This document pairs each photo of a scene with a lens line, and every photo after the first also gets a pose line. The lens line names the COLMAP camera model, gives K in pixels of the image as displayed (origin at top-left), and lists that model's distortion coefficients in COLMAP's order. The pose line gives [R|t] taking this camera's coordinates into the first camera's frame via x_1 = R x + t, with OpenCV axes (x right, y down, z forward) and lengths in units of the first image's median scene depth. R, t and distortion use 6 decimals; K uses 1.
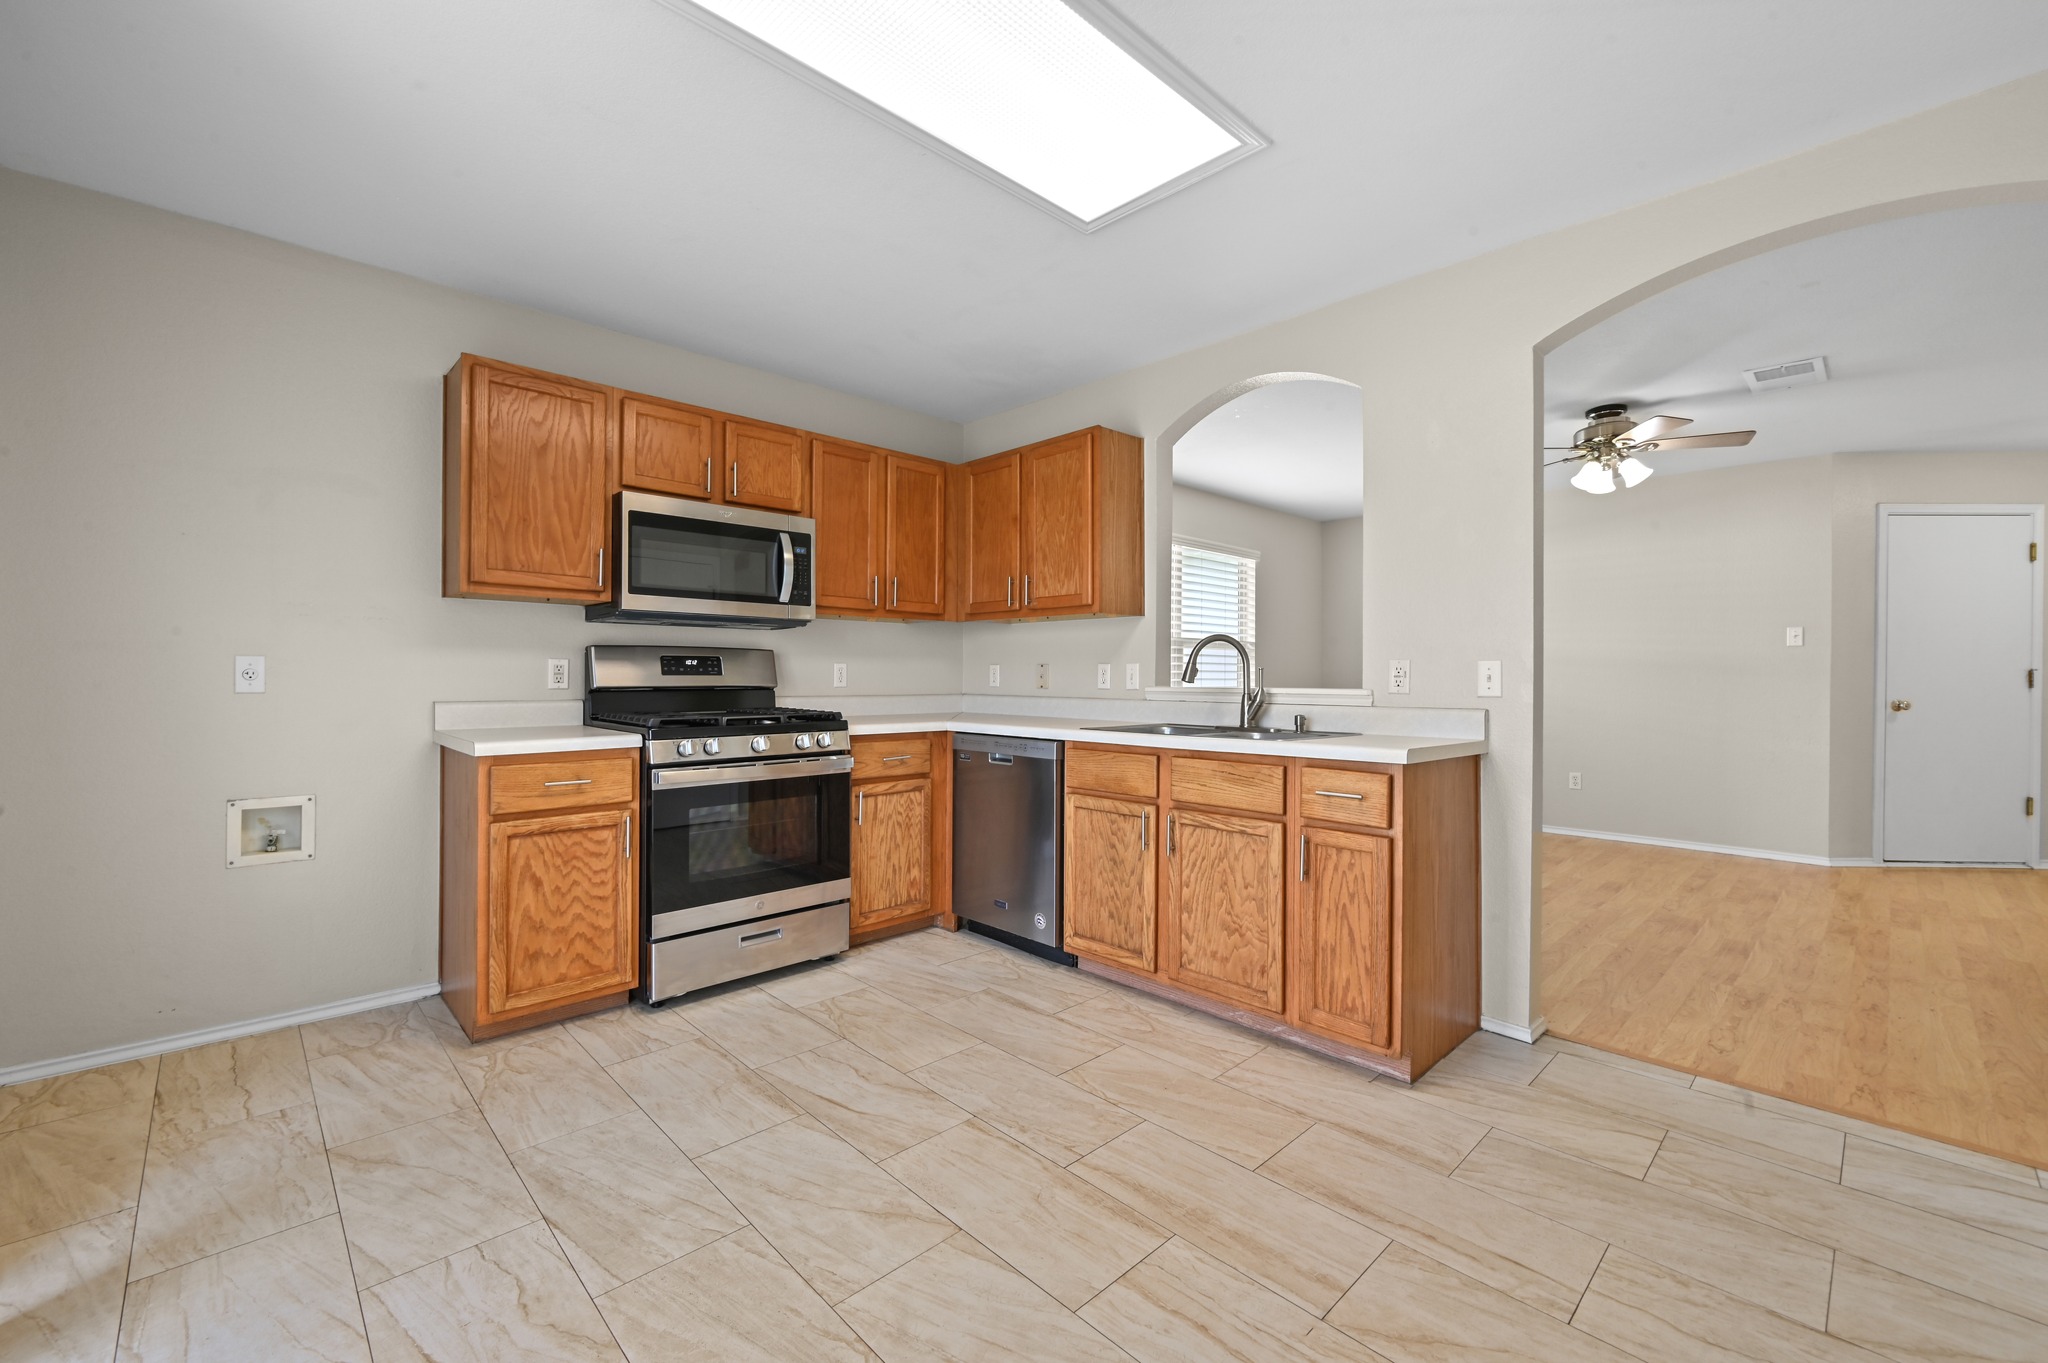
lens RADIAL K [[839.3, 0, 1005.9], [0, 839.3, 674.0], [0, 0, 1]] dist [0.002725, -0.001066]
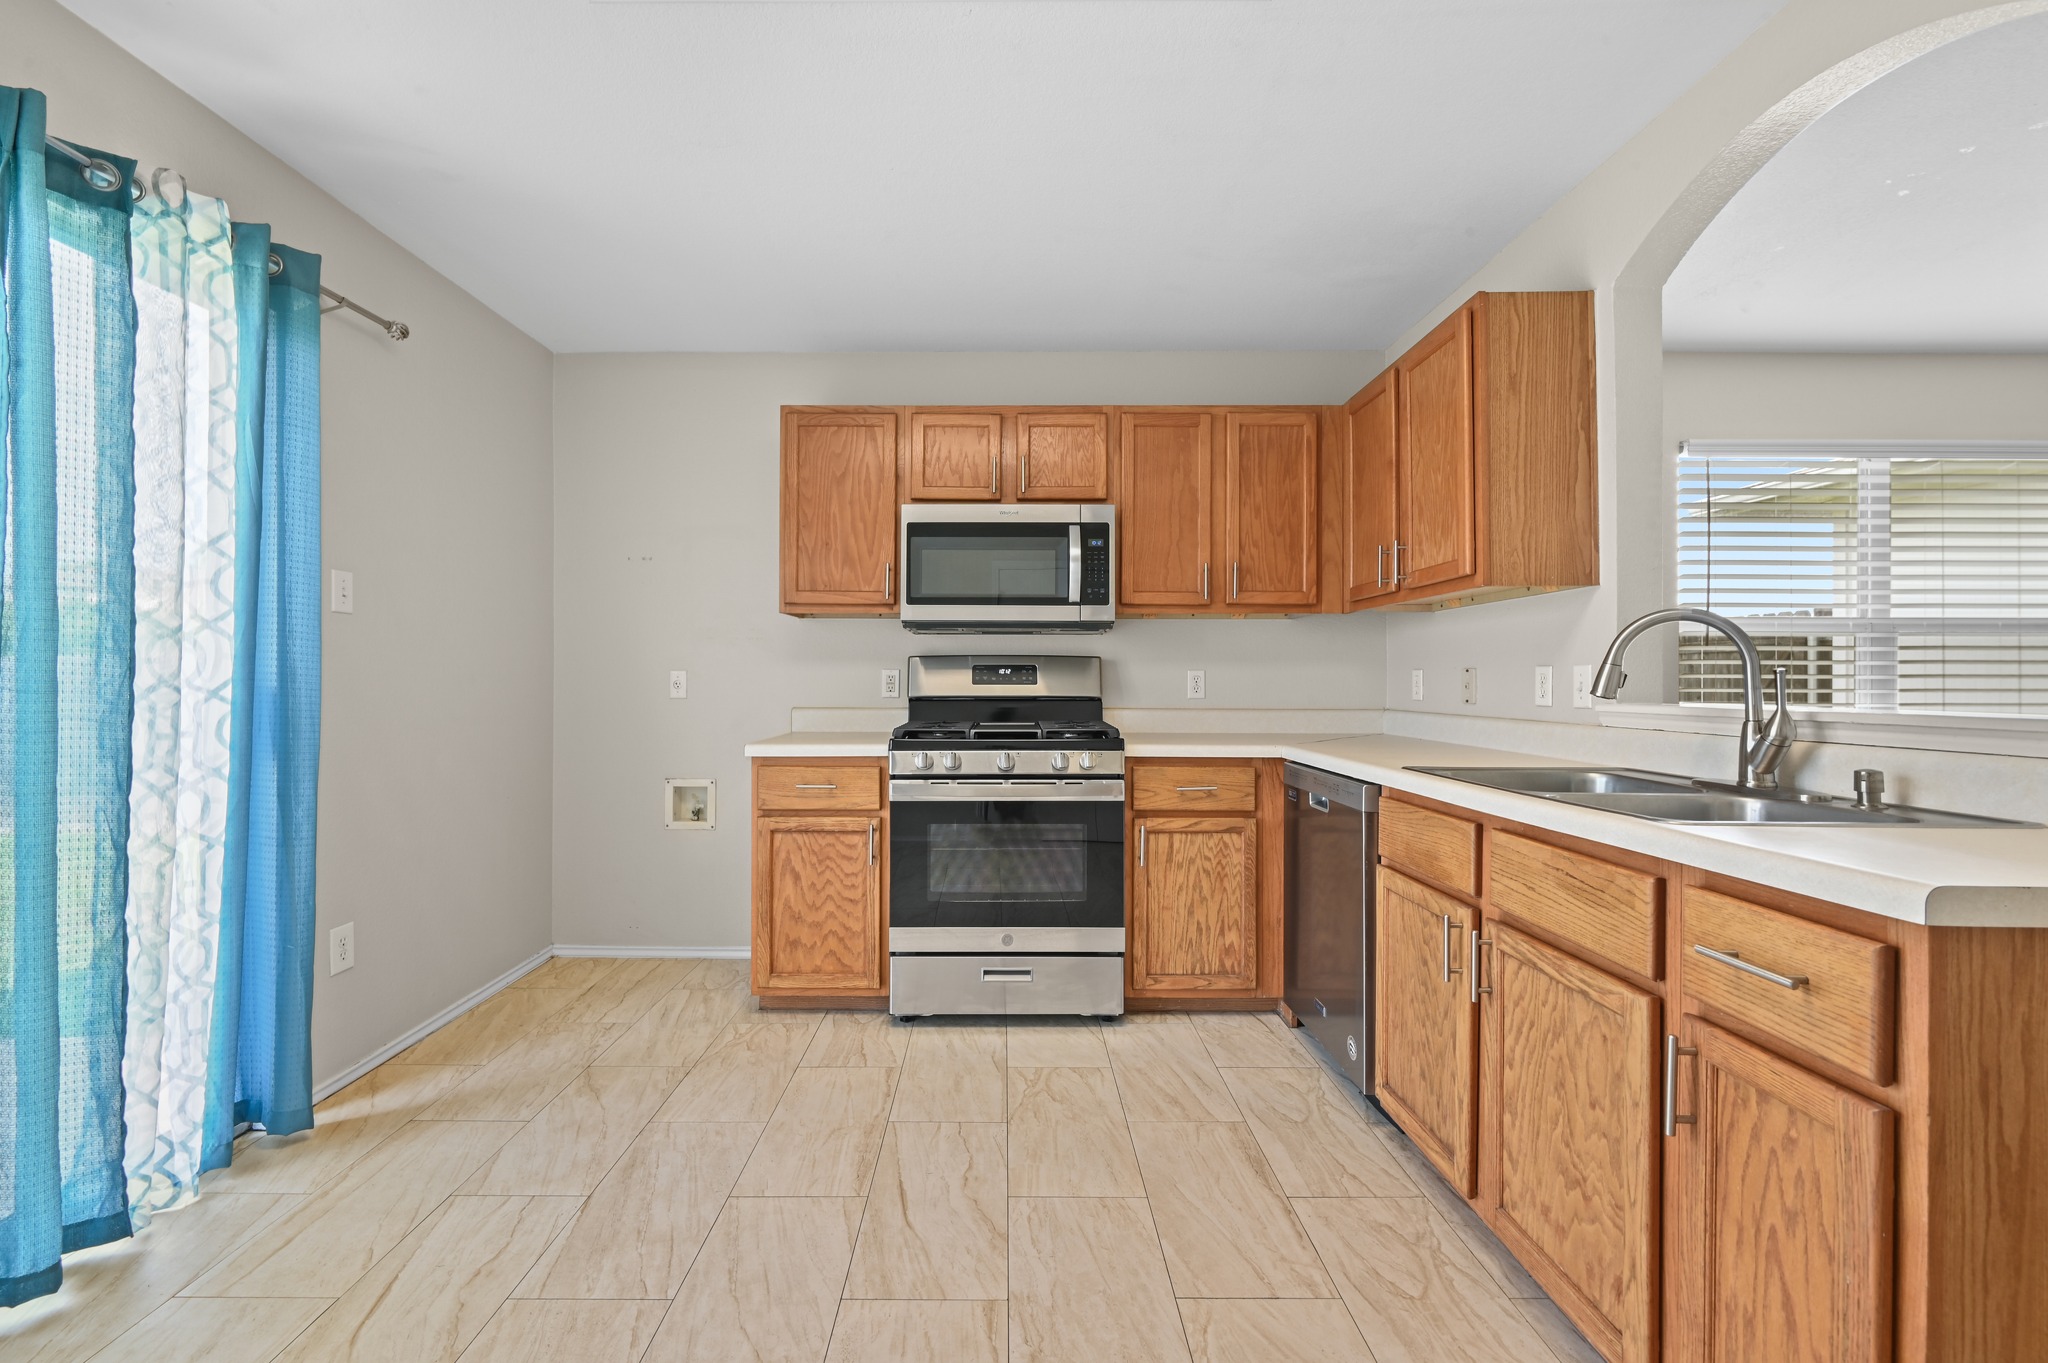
lens RADIAL K [[839.3, 0, 1023.4], [0, 839.3, 672.6], [0, 0, 1]] dist [0.002725, -0.001066]
pose [[0.725930, -0.010262, -0.687692, 0.355478], [0.002371, 0.999920, -0.012419, -0.000501], [0.687764, 0.007385, 0.725896, 0.363245]]
